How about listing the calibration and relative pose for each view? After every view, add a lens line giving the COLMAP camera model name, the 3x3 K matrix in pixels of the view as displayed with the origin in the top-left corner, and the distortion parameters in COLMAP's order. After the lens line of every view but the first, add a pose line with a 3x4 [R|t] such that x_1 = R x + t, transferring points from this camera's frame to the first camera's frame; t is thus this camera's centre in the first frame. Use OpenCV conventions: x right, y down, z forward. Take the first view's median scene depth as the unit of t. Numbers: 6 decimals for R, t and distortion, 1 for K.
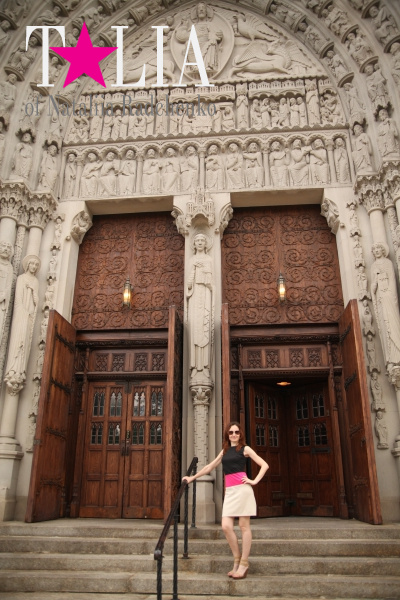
lens RADIAL K [[484.4, 0, 203.5], [0, 484.4, 300.4], [0, 0, 1]] dist [-0.118100, 0.125118]
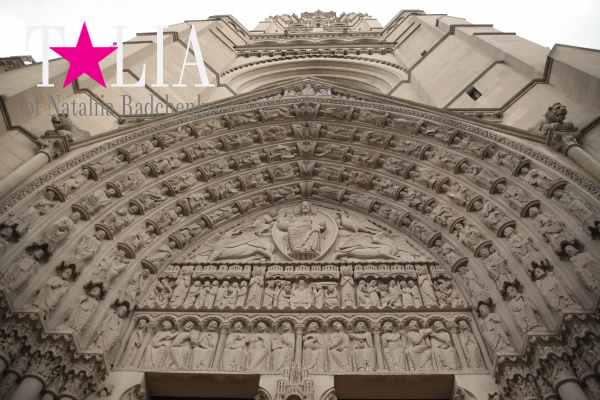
lens RADIAL K [[484.4, 0, 300.0], [0, 484.4, 200.0], [0, 0, 1]] dist [-0.118100, 0.125118]
pose [[0.997273, 0.073769, -0.002018, -0.017234], [-0.057611, 0.761166, -0.645993, 0.057996], [-0.046118, 0.644348, 0.763340, 0.221242]]
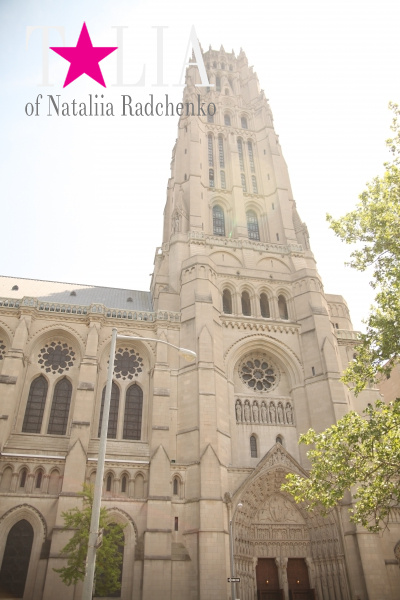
lens RADIAL K [[484.4, 0, 203.5], [0, 484.4, 300.4], [0, 0, 1]] dist [-0.118100, 0.125118]
pose [[0.958193, 0.155037, 0.240477, -2.127559], [-0.094700, 0.964946, -0.244769, -1.371671], [-0.269996, 0.211763, 0.939286, -3.479903]]
